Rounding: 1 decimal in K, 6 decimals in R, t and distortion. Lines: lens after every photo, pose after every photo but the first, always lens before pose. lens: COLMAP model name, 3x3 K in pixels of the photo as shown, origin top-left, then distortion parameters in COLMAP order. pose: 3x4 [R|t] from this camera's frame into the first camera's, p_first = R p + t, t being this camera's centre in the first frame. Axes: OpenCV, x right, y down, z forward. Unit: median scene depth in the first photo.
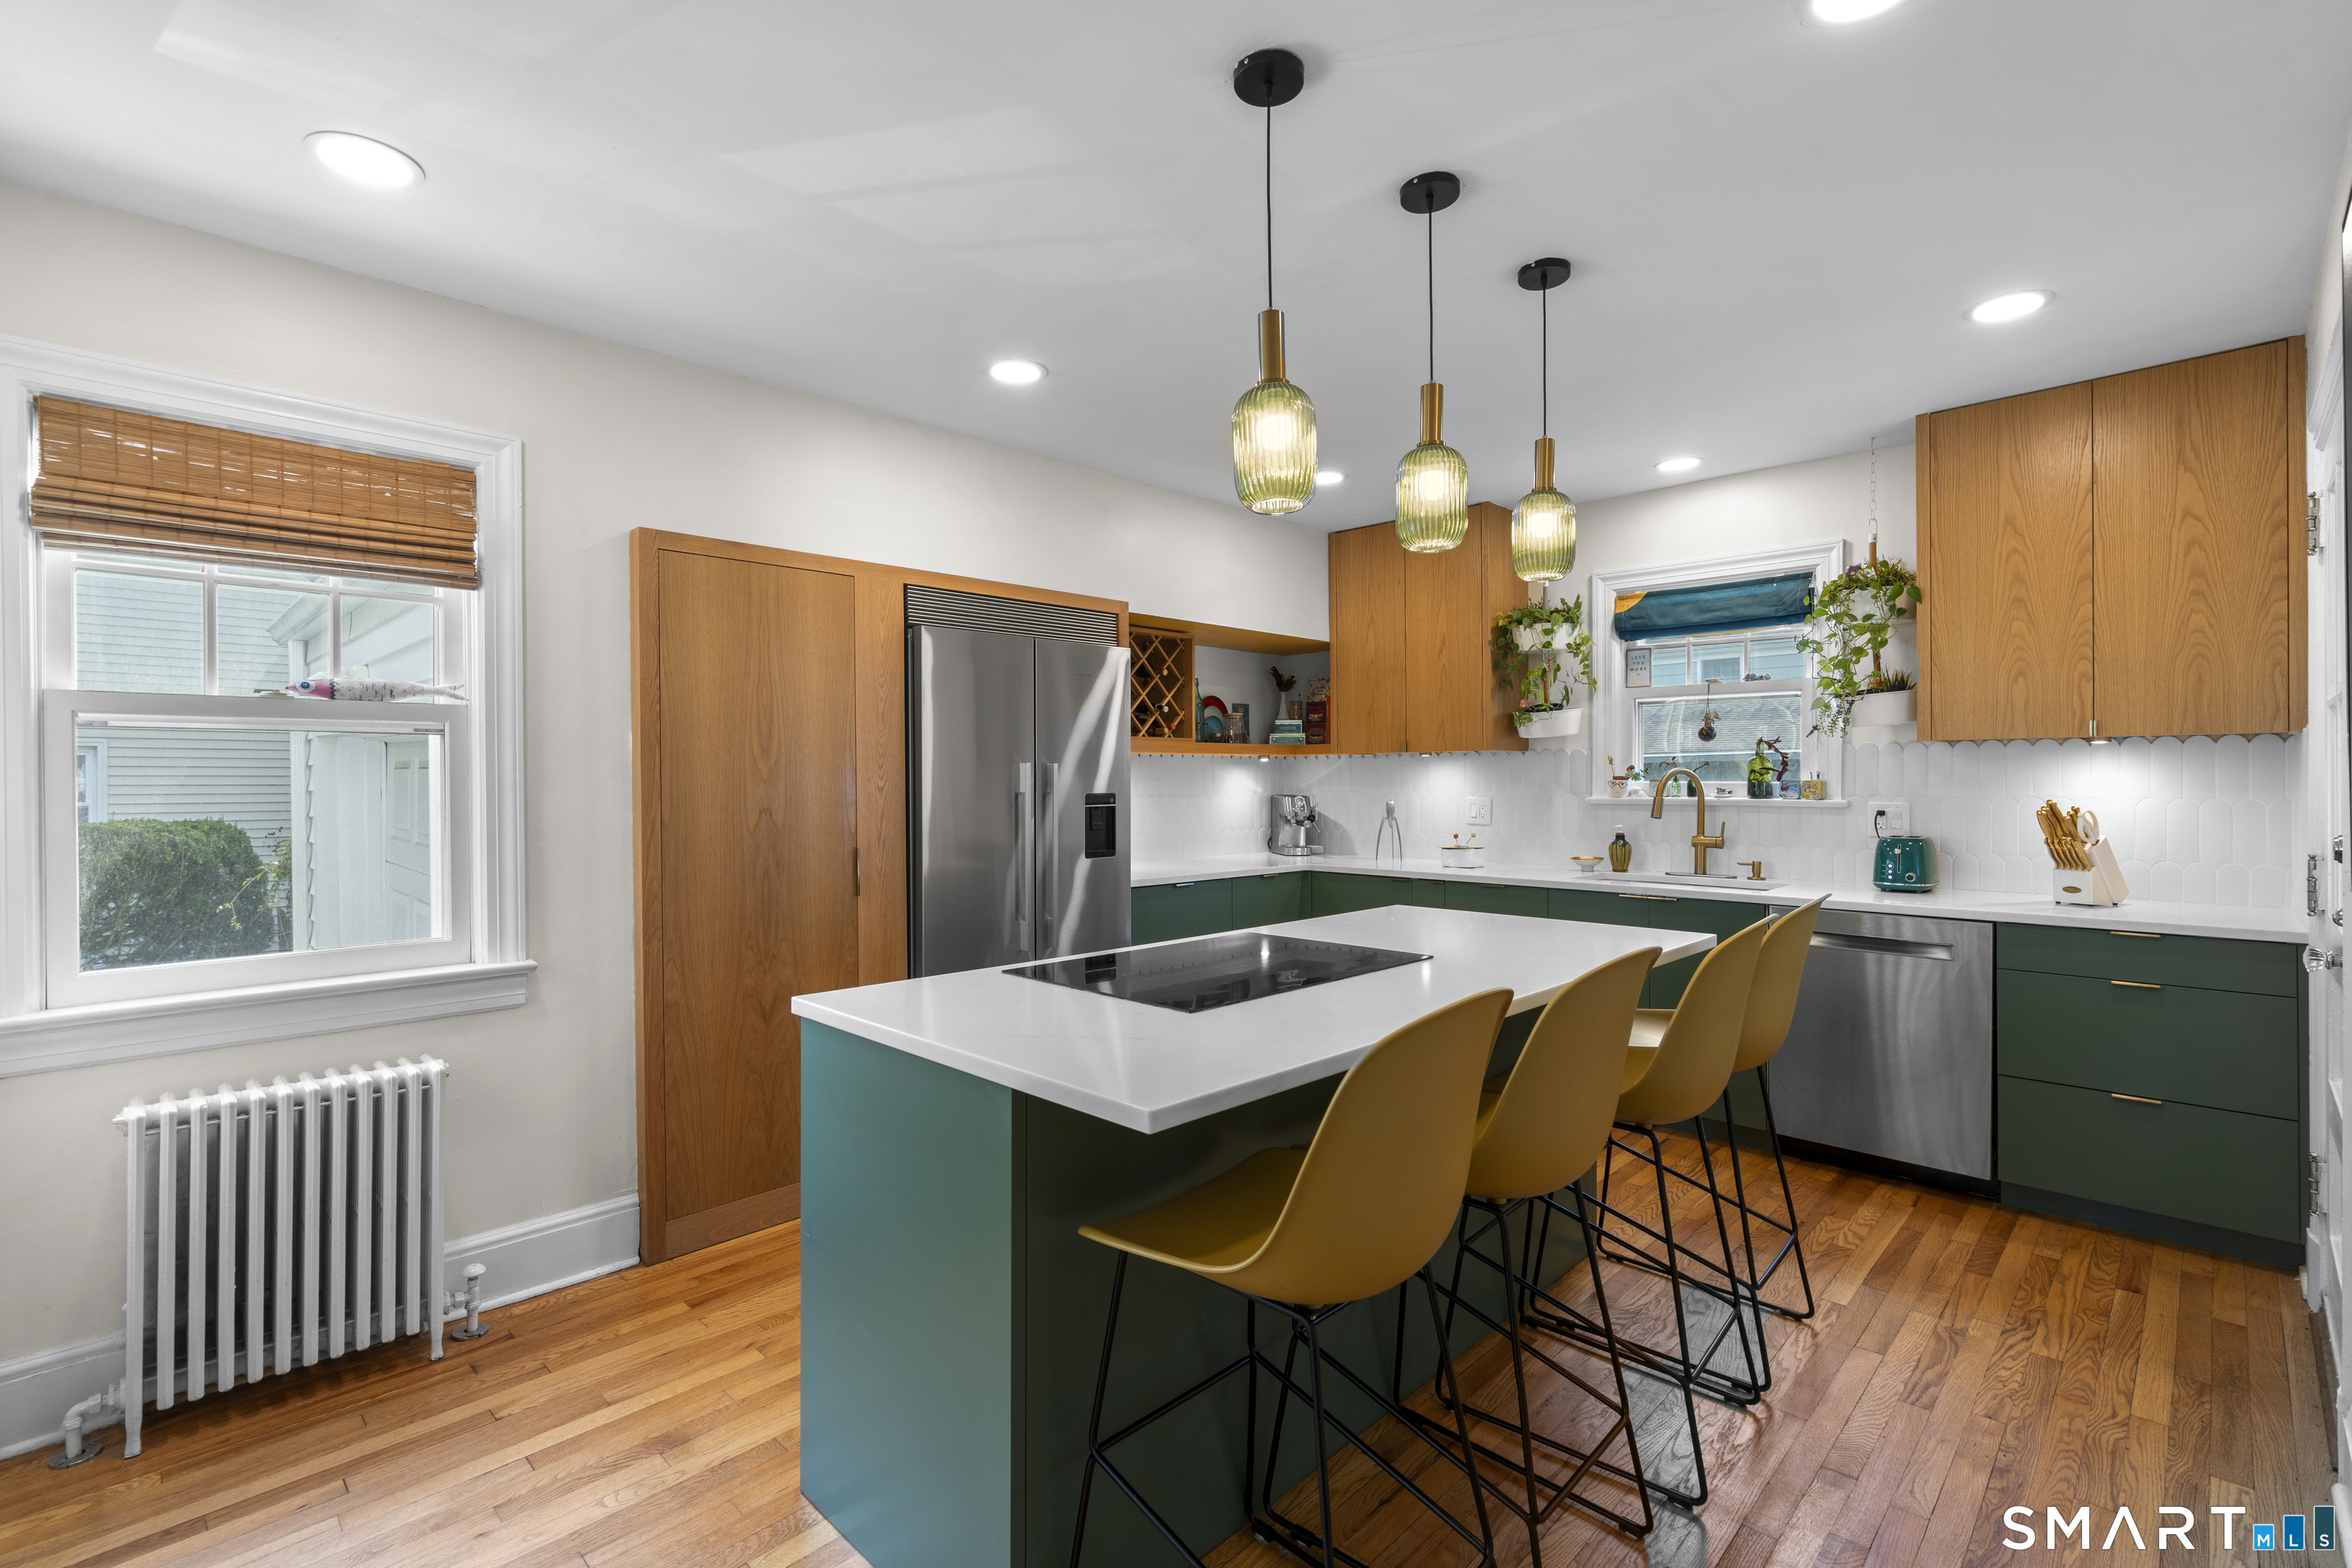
lens RADIAL K [[1061.6, 0, 1176.8], [0, 1061.6, 778.1], [0, 0, 1]] dist [-0.003207, 0.001160]
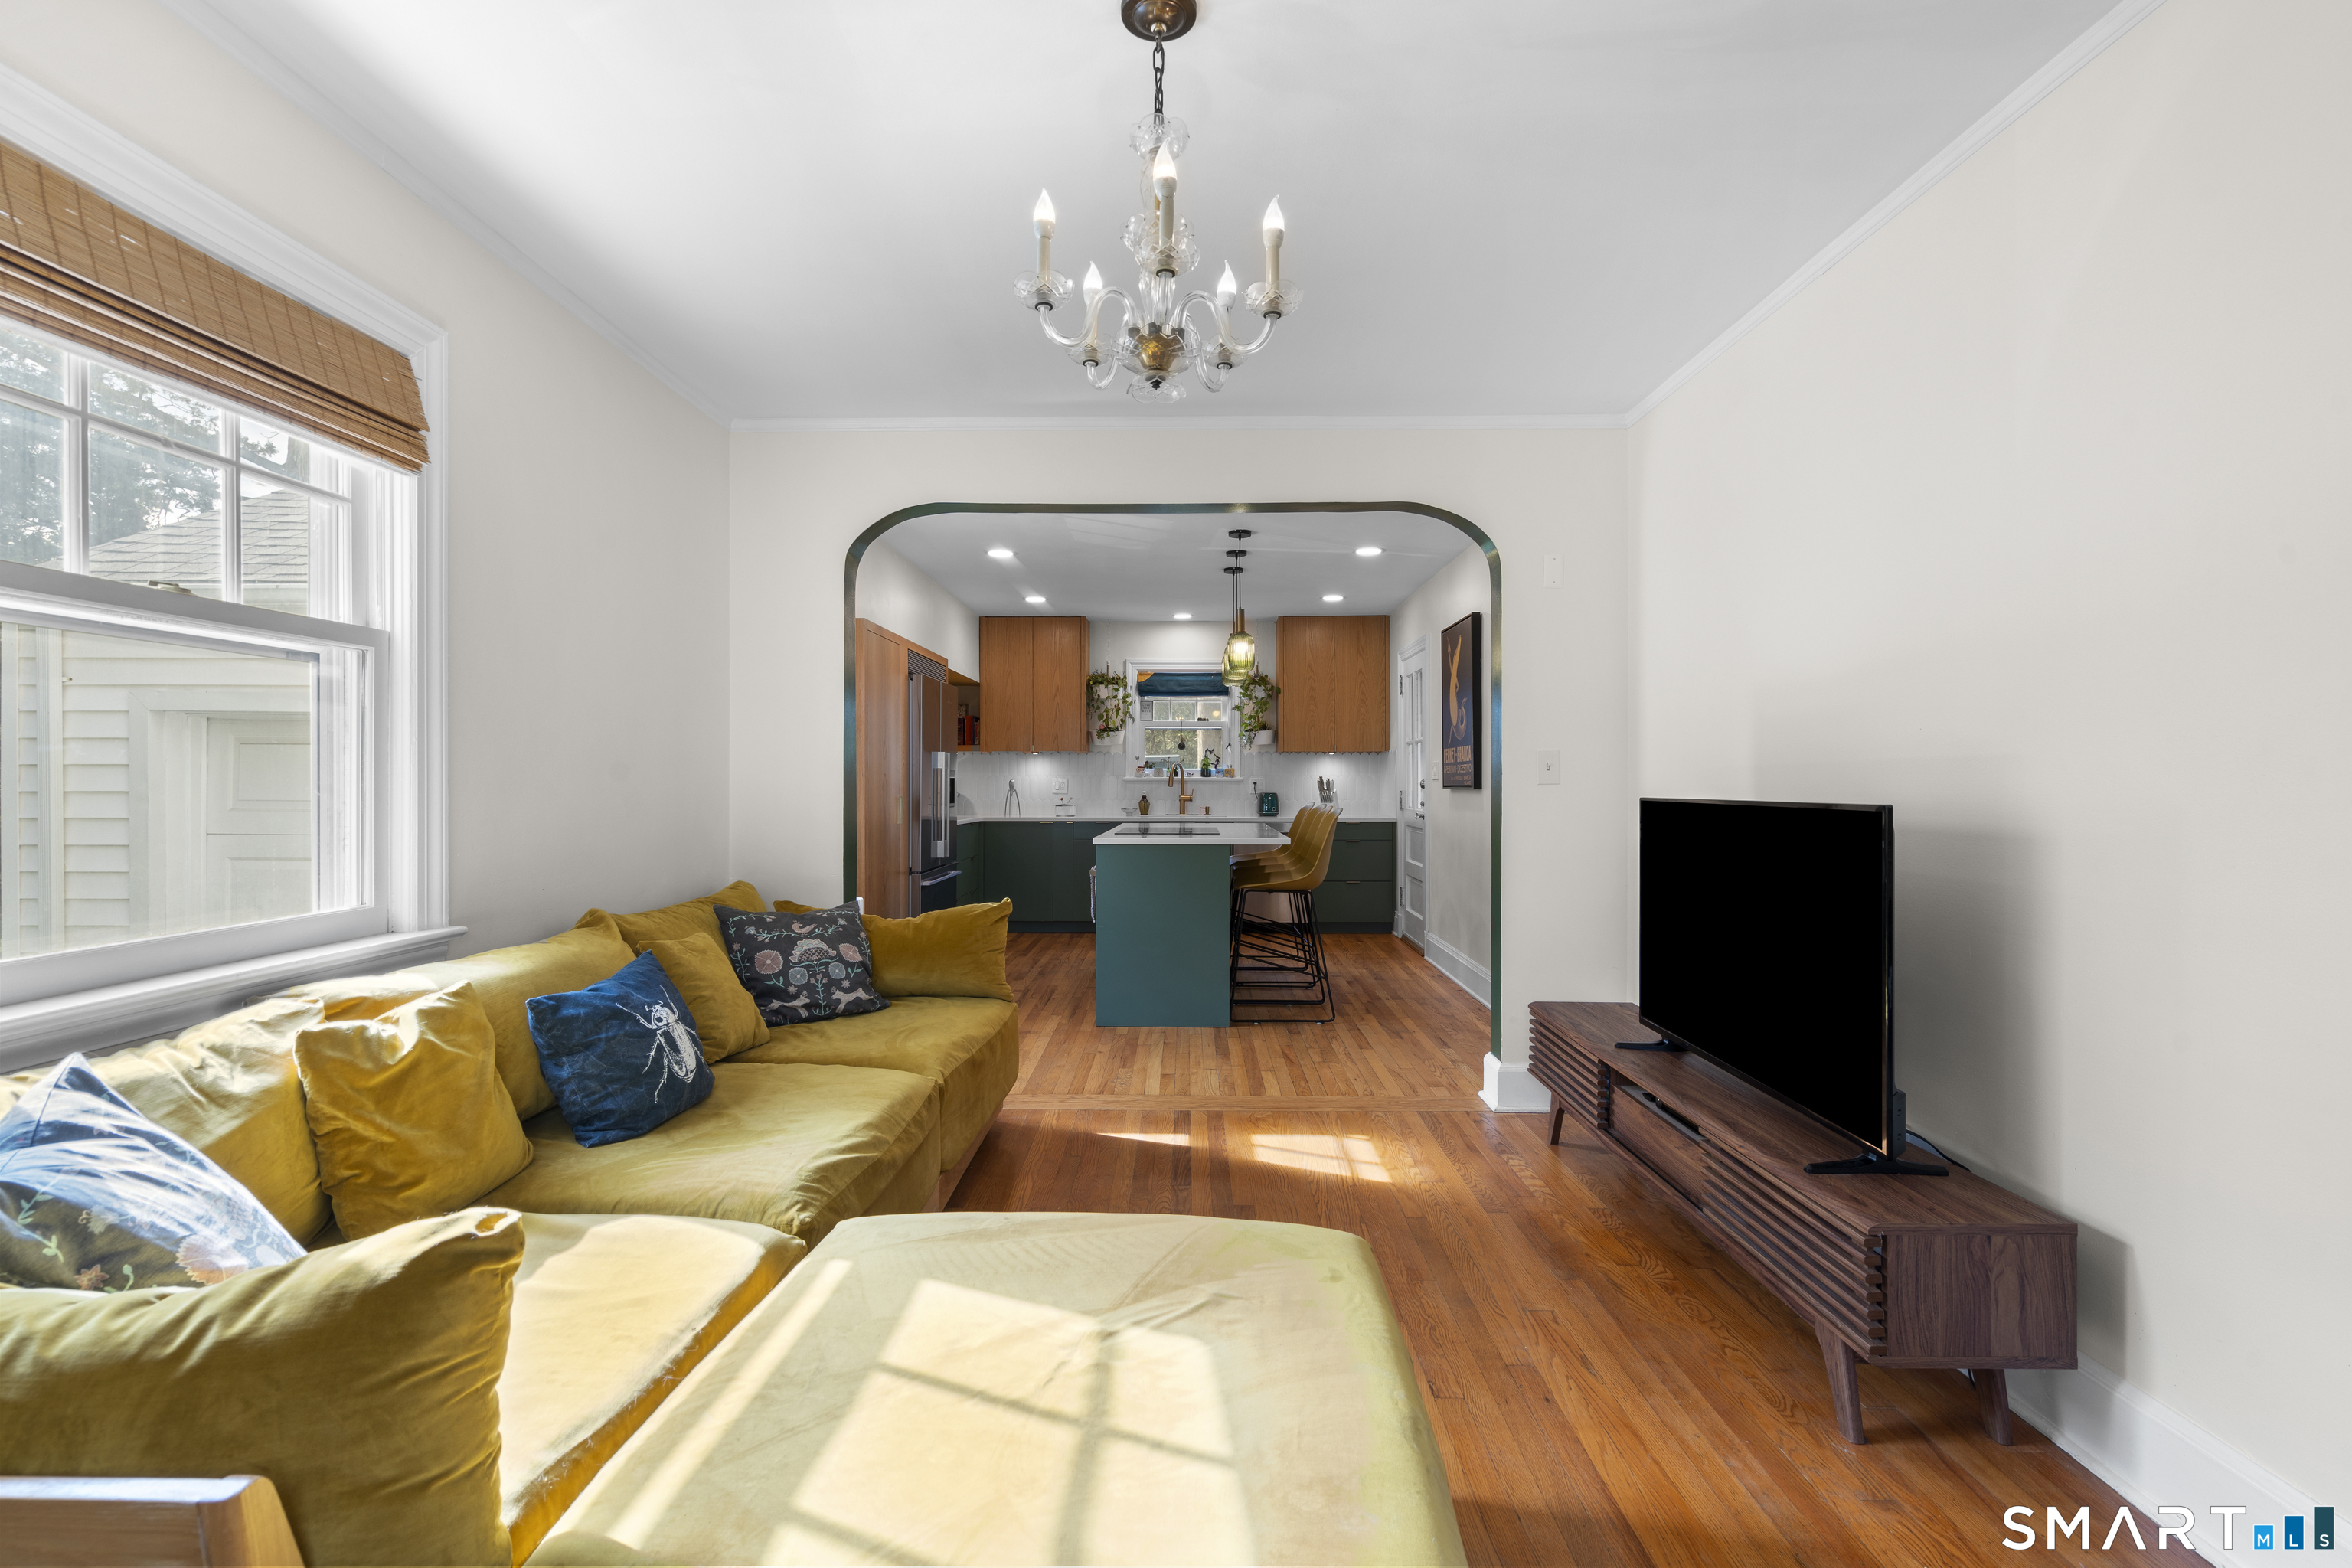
lens RADIAL K [[1061.6, 0, 1175.8], [0, 1061.6, 776.8], [0, 0, 1]] dist [-0.003207, 0.001160]
pose [[0.720045, 0.009367, 0.693864, -0.934876], [-0.003745, 0.999947, -0.009612, 0.037776], [-0.693917, 0.004322, 0.720042, -0.467373]]
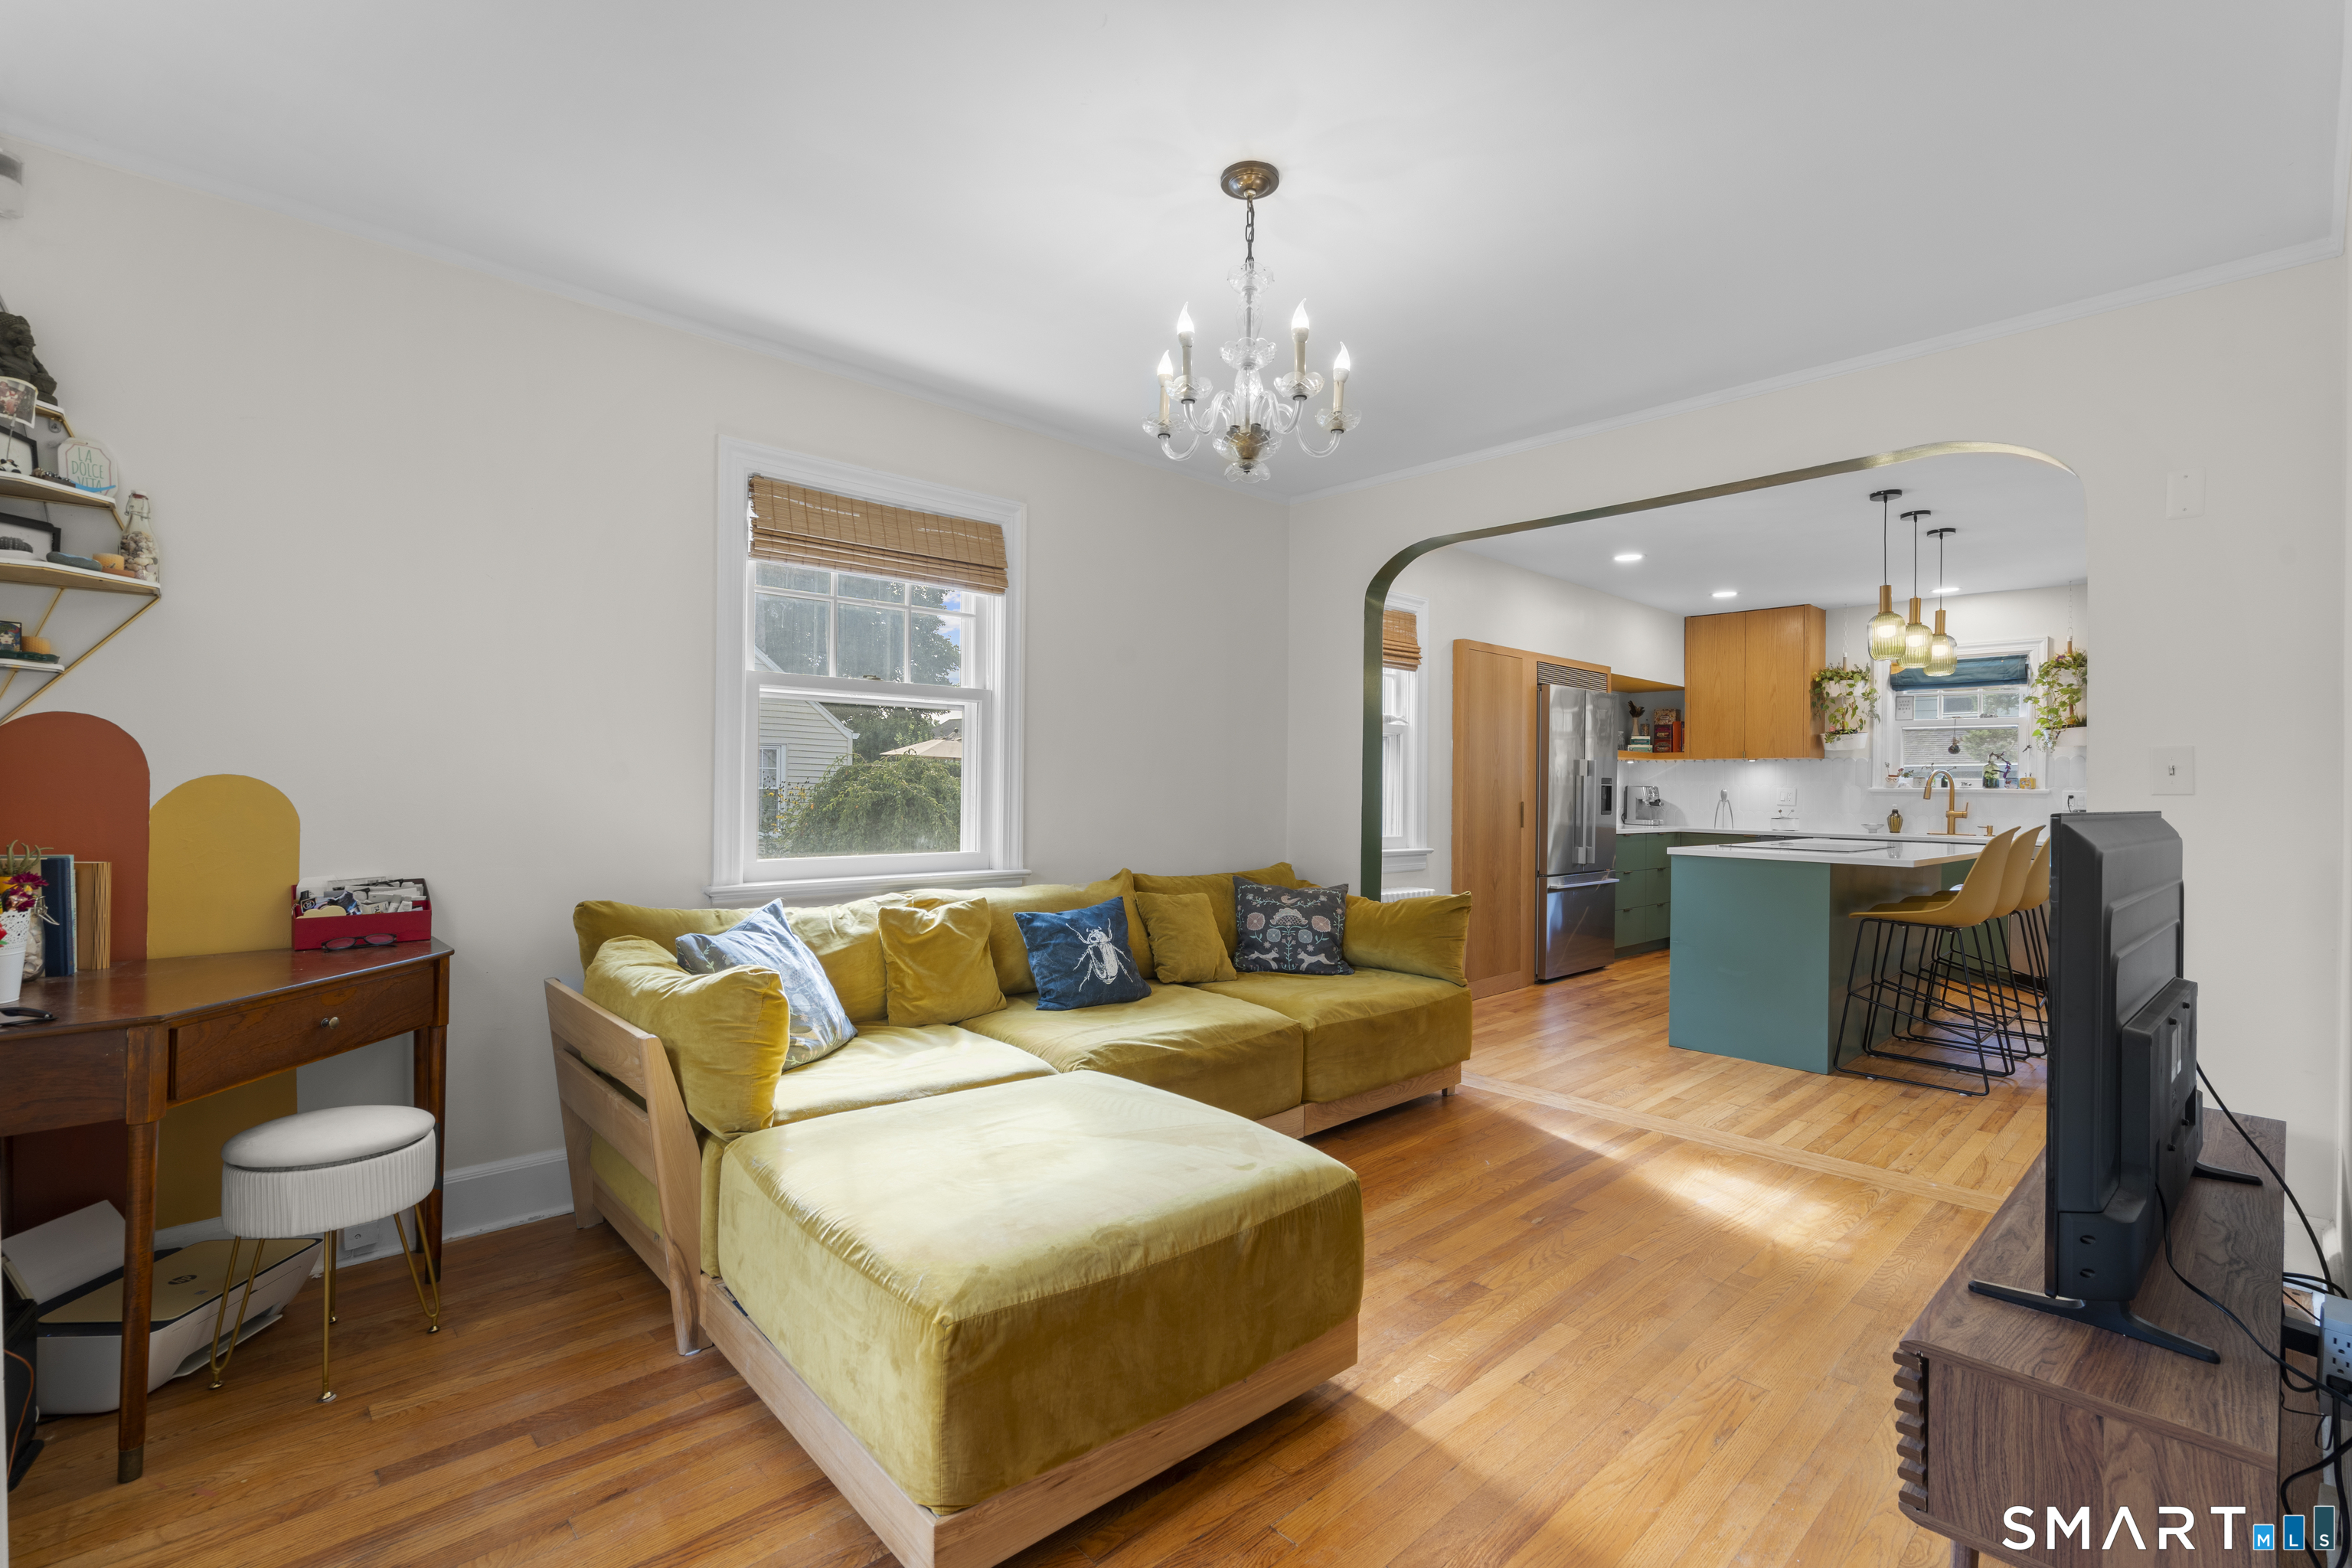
lens RADIAL K [[1061.6, 0, 1169.1], [0, 1061.6, 778.1], [0, 0, 1]] dist [-0.003207, 0.001160]
pose [[0.999093, 0.018275, -0.038462, -0.663849], [-0.018633, 0.999786, -0.008983, 0.040756], [0.038289, 0.009692, 0.999220, -0.702829]]
